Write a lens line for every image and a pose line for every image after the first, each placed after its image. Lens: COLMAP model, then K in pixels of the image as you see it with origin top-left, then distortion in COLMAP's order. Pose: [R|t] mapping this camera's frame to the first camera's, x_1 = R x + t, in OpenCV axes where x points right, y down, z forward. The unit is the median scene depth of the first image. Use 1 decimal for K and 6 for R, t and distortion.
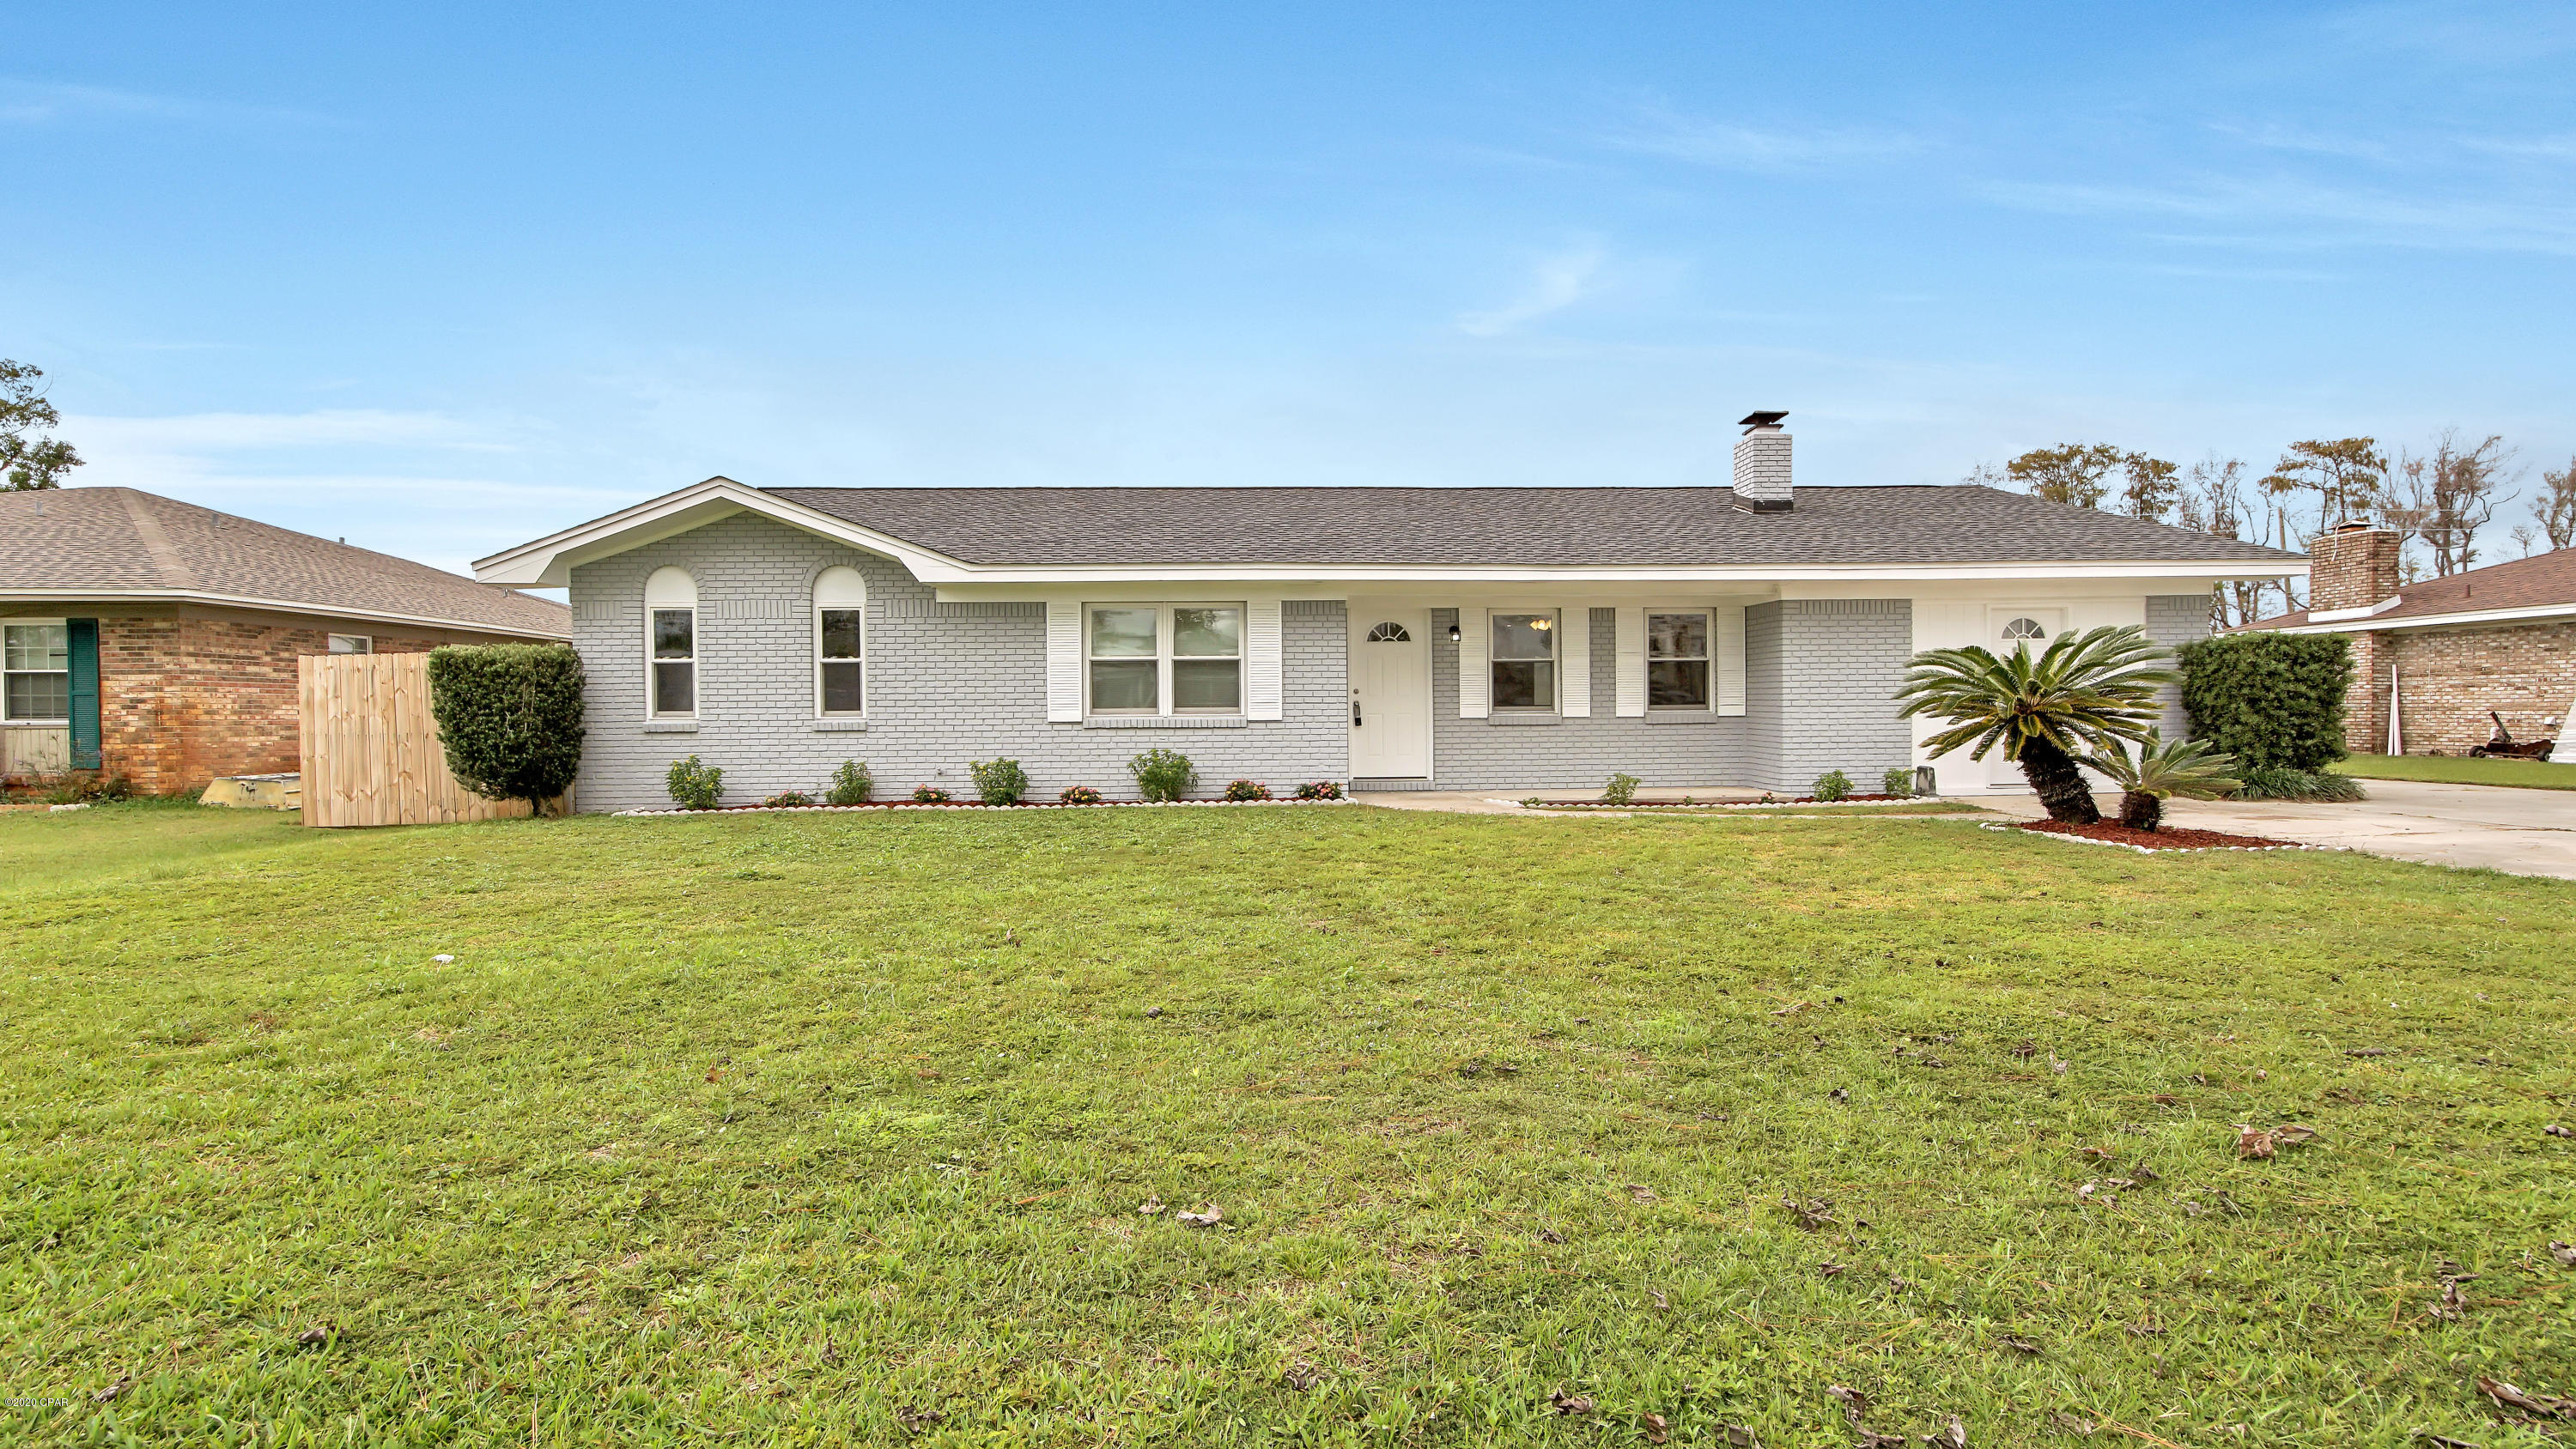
lens RADIAL K [[1201.4, 0, 1284.4], [0, 1201.4, 687.3], [0, 0, 1]] dist [-0.004739, 0.000075]
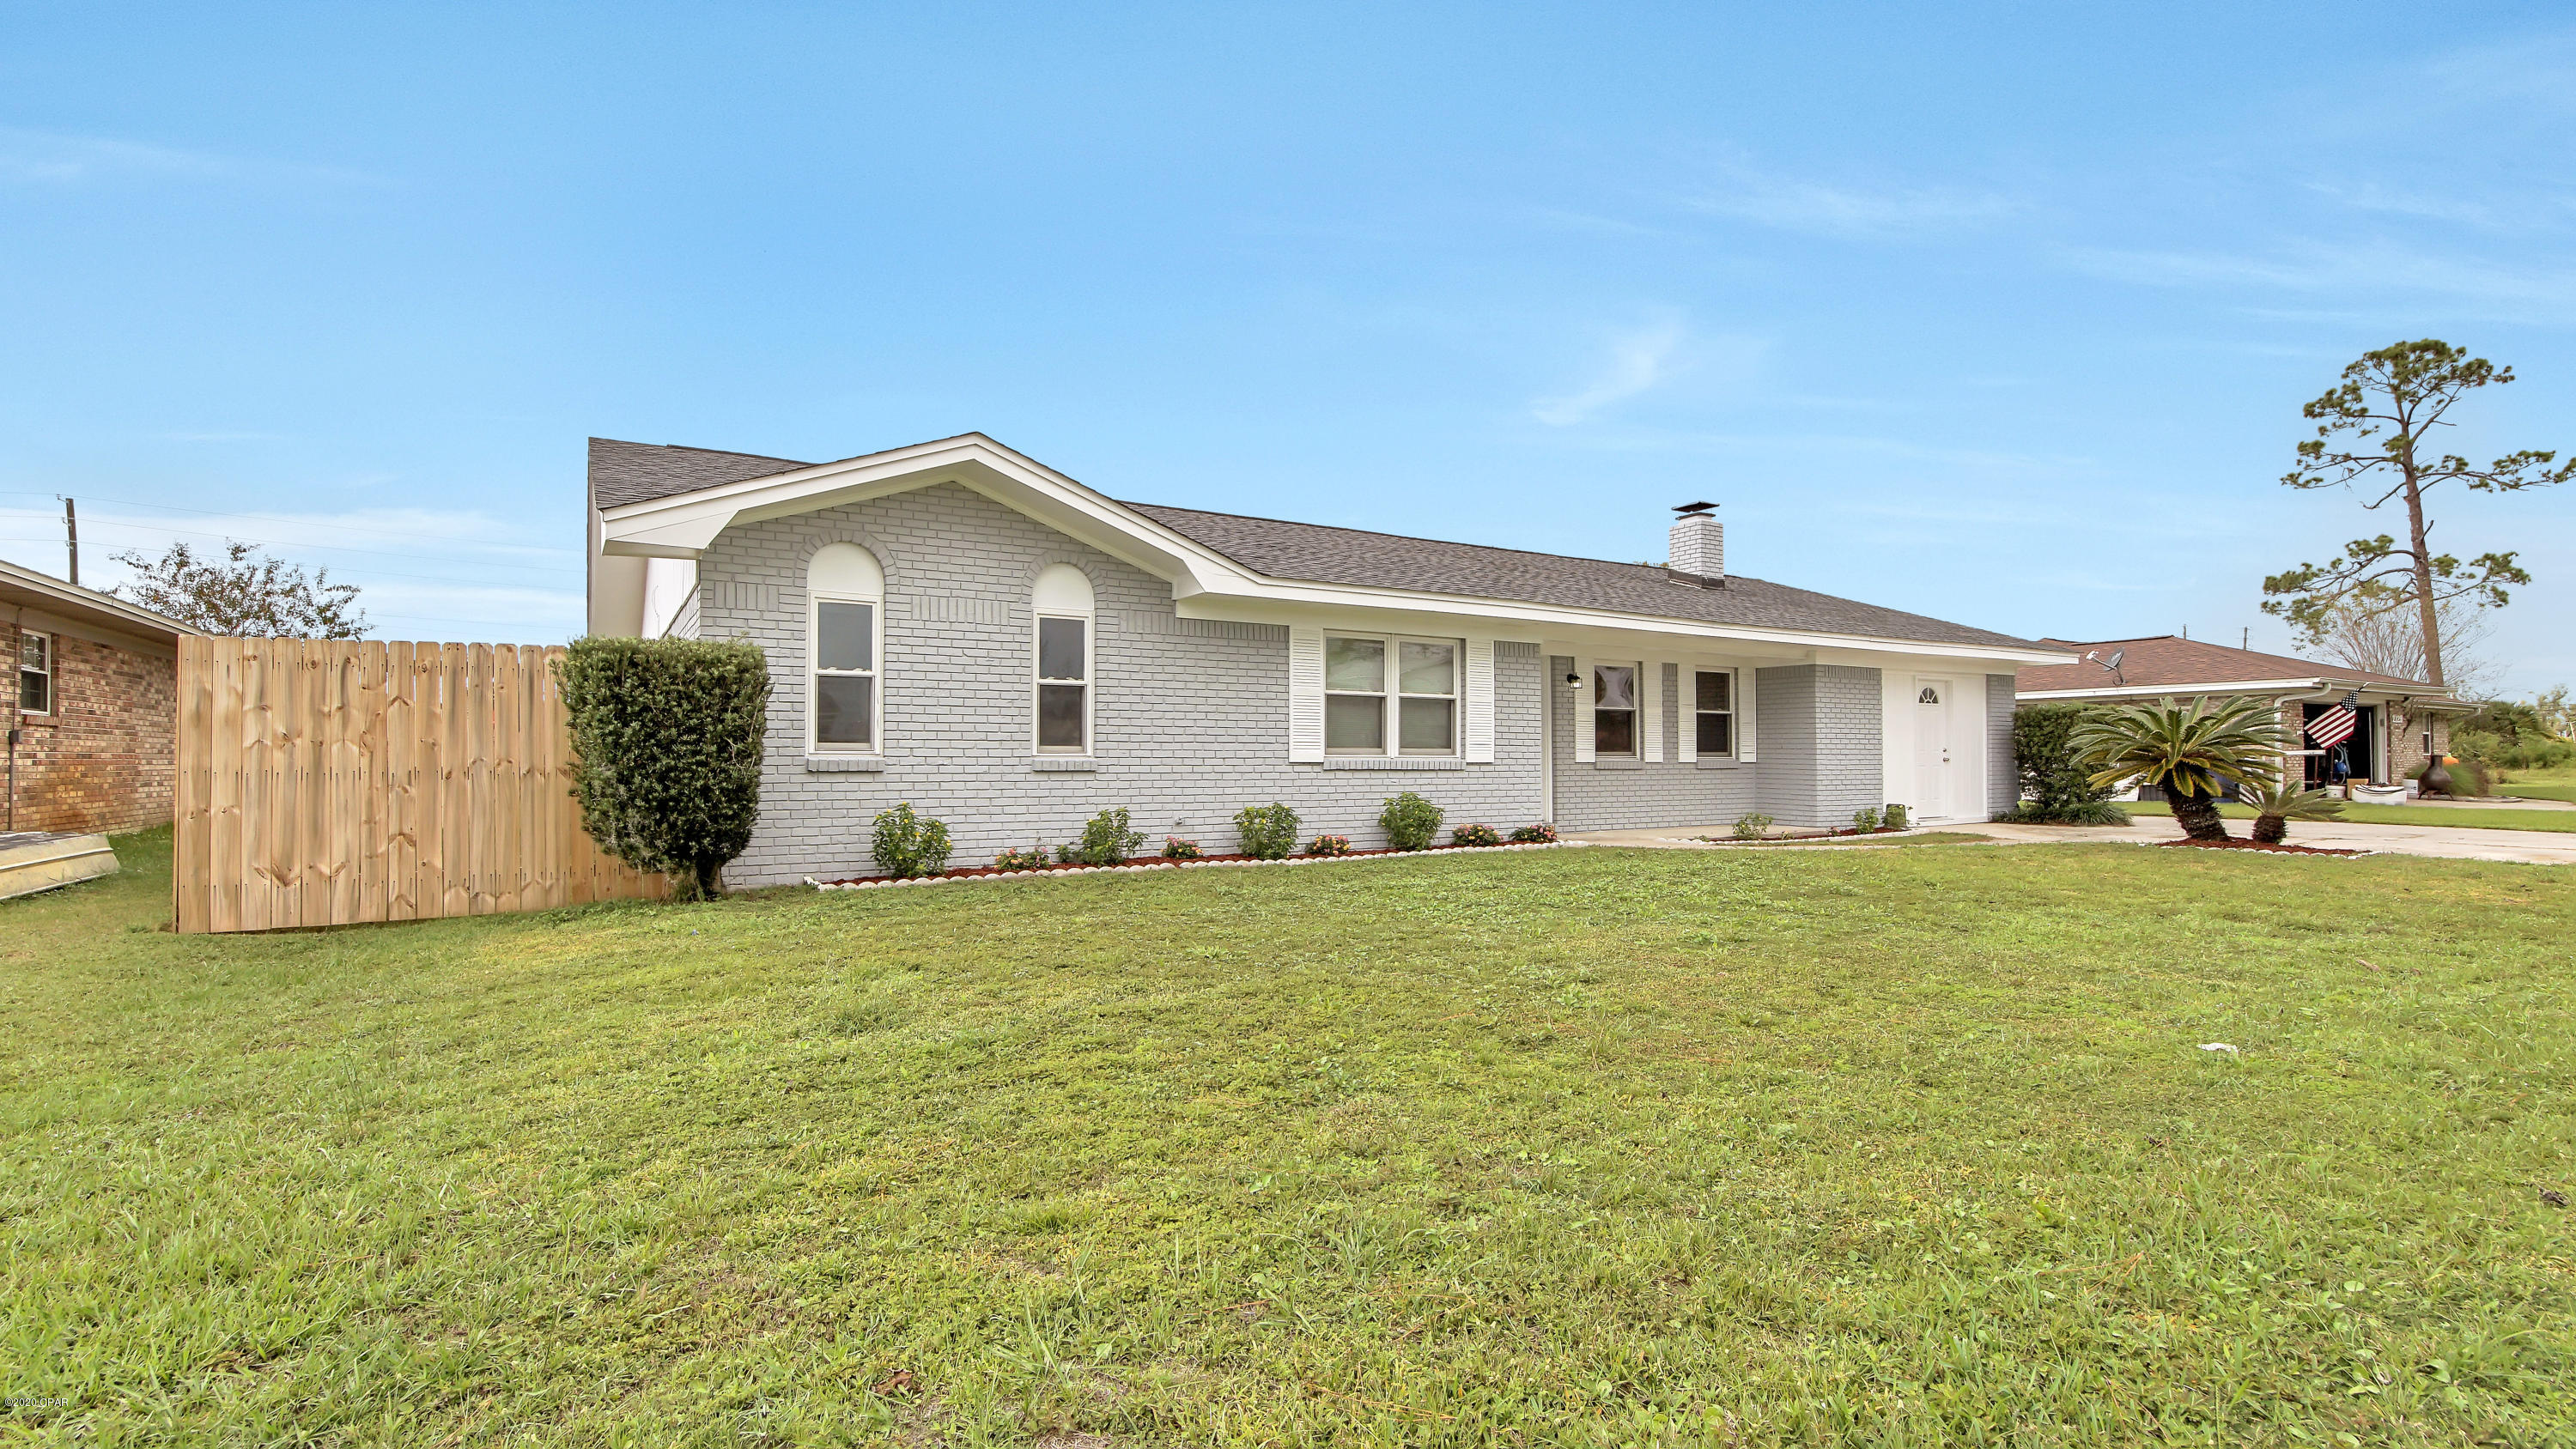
lens RADIAL K [[1201.4, 0, 1284.4], [0, 1201.4, 687.3], [0, 0, 1]] dist [-0.004739, 0.000075]
pose [[0.873114, 0.039138, 0.485943, -0.626695], [-0.016339, 0.998562, -0.051066, 0.019121], [-0.487243, 0.036646, 0.872497, 0.234762]]
